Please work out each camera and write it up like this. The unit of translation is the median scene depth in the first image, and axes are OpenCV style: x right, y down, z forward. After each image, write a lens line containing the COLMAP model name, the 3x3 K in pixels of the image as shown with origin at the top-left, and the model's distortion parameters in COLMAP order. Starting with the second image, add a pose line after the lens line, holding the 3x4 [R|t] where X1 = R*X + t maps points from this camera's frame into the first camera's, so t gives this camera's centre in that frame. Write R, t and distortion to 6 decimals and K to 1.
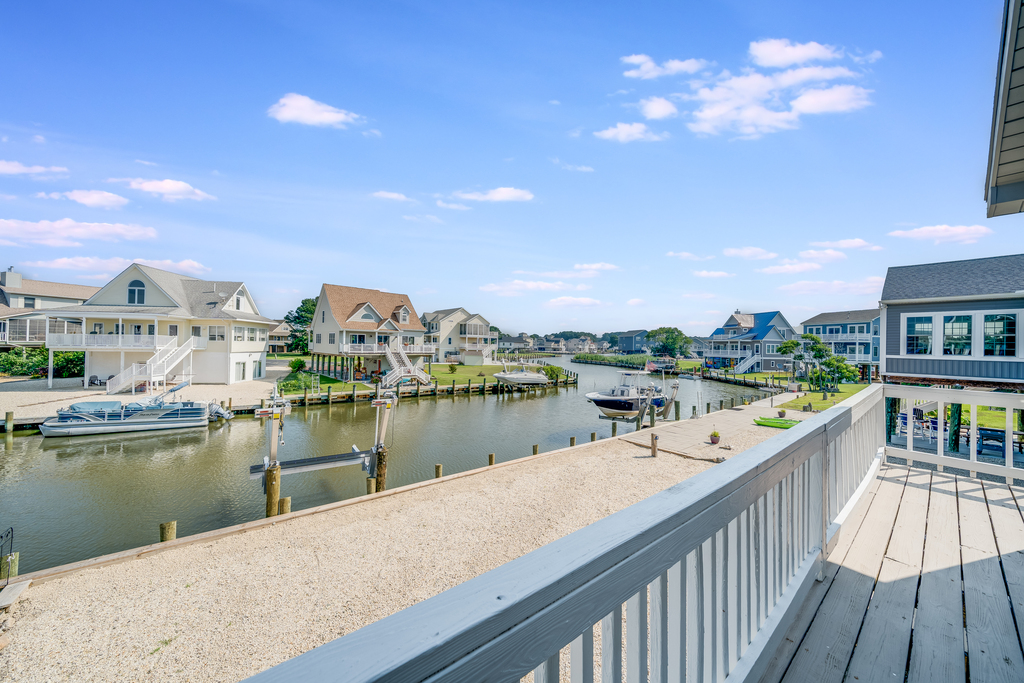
lens RADIAL K [[356.8, 0, 510.9], [0, 356.8, 344.0], [0, 0, 1]] dist [0.019024, -0.001001]
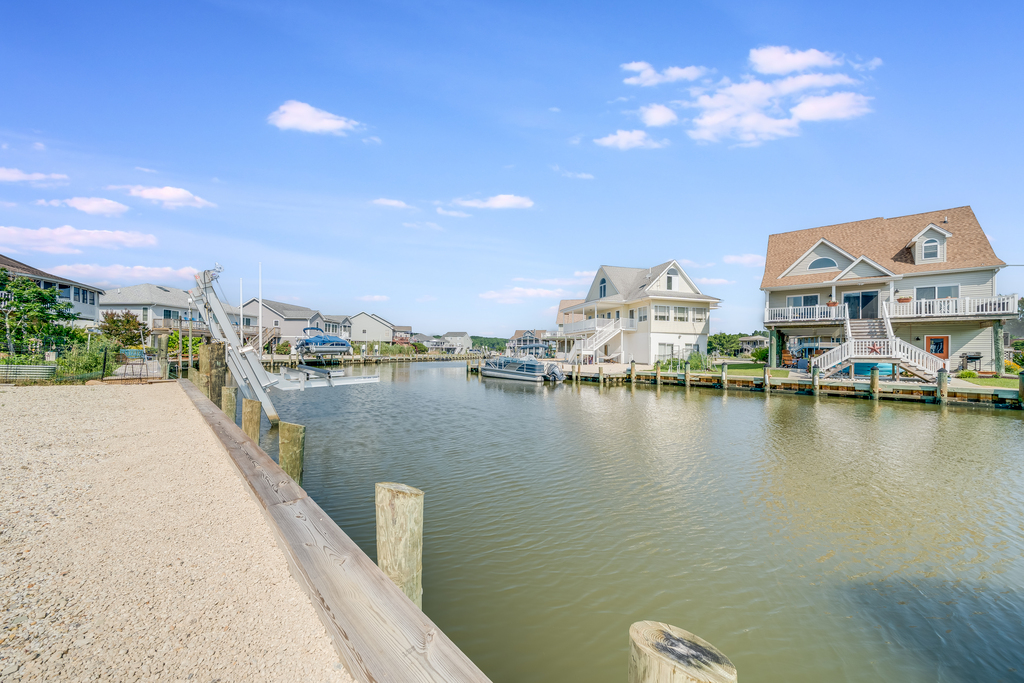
lens RADIAL K [[357.9, 0, 512.1], [0, 357.9, 344.4], [0, 0, 1]] dist [-0.001584, -0.000162]
pose [[0.133423, -0.047572, -0.989917, 0.108774], [-0.008875, 0.998750, -0.049193, 0.090517], [0.991019, 0.015349, 0.132834, 0.421452]]
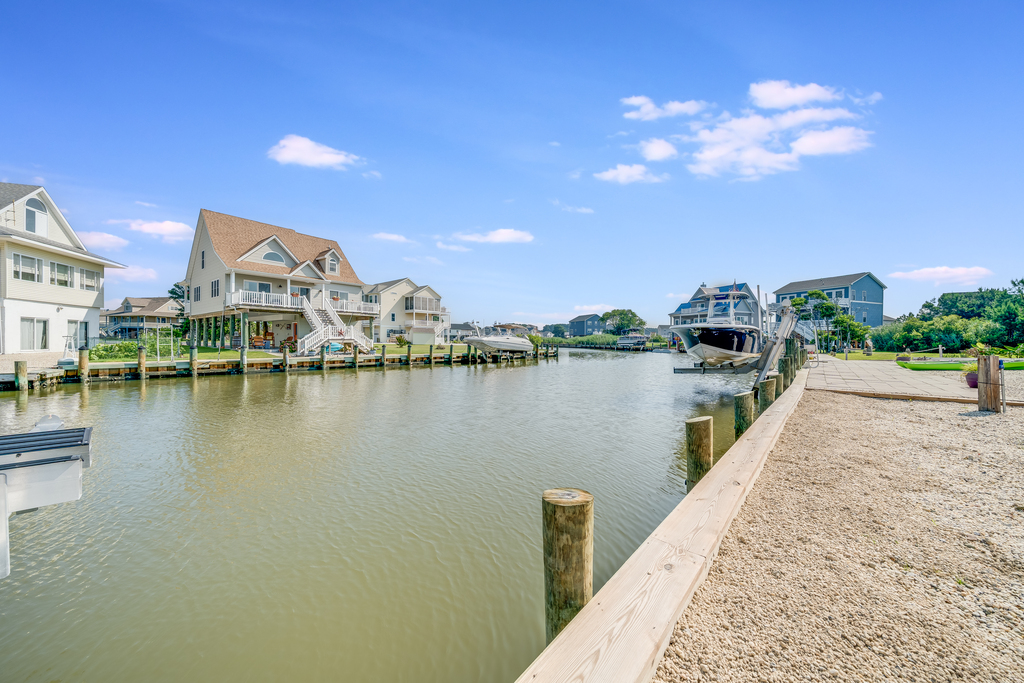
lens RADIAL K [[356.8, 0, 503.8], [0, 356.8, 340.4], [0, 0, 1]] dist [0.019024, -0.001001]
pose [[0.989217, -0.018767, 0.145247, -0.072425], [0.017995, 0.999816, 0.006626, 0.084740], [-0.145344, -0.003941, 0.989373, 0.264053]]
